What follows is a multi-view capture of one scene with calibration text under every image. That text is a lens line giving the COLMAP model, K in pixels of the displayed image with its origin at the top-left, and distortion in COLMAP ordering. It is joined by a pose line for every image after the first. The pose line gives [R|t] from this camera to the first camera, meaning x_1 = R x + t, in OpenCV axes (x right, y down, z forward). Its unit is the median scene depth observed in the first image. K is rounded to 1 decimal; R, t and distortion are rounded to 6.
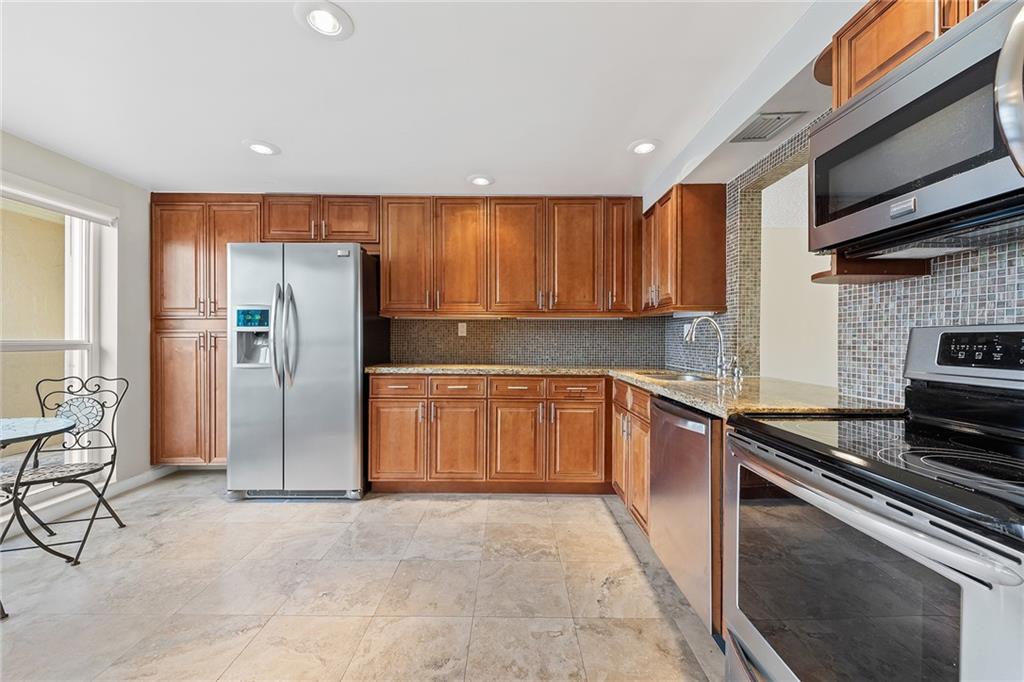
lens RADIAL K [[397.1, 0, 510.9], [0, 397.1, 341.6], [0, 0, 1]] dist [0.012777, -0.003644]
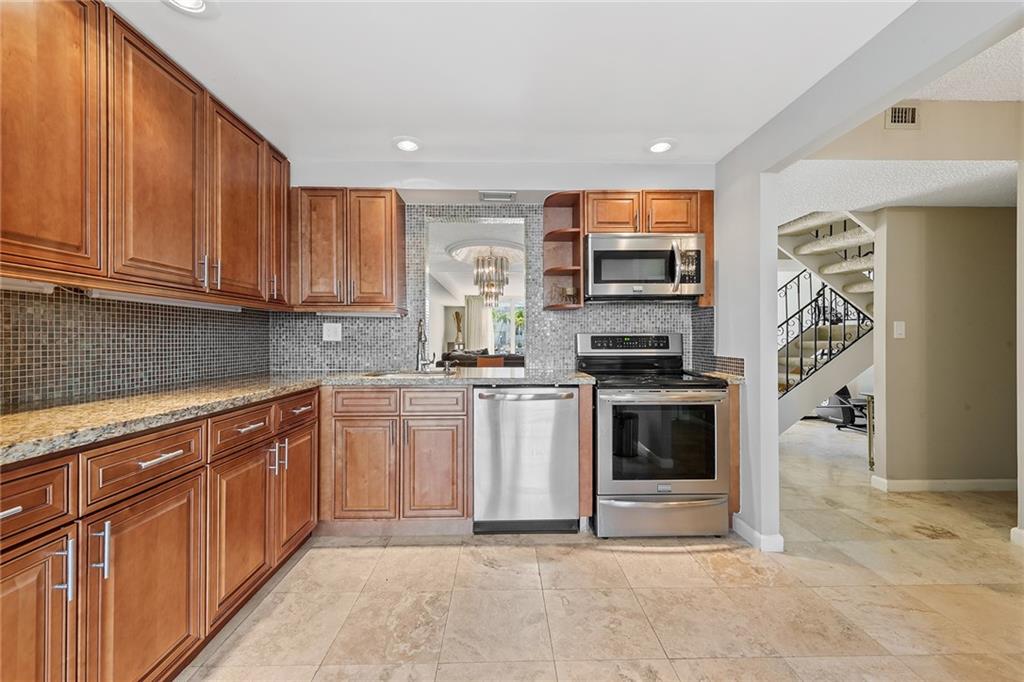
lens RADIAL K [[397.1, 0, 515.6], [0, 397.1, 339.3], [0, 0, 1]] dist [0.012777, -0.003644]
pose [[-0.021122, -0.006830, 0.999754, -0.552152], [0.008109, 0.999943, 0.007002, -0.009102], [-0.999744, 0.008255, -0.021065, 0.633380]]
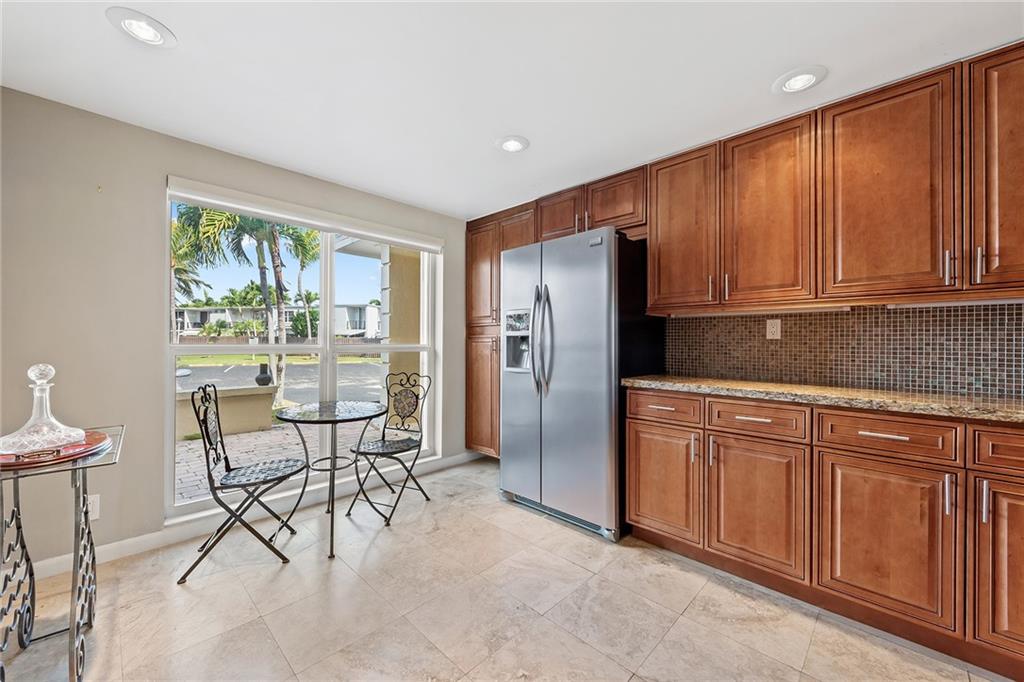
lens RADIAL K [[397.1, 0, 511.7], [0, 397.1, 340.7], [0, 0, 1]] dist [0.012777, -0.003644]
pose [[0.717740, -0.004001, -0.696300, 0.033961], [-0.005671, 0.999917, -0.011591, -0.001660], [0.696289, 0.012267, 0.717657, 0.265044]]
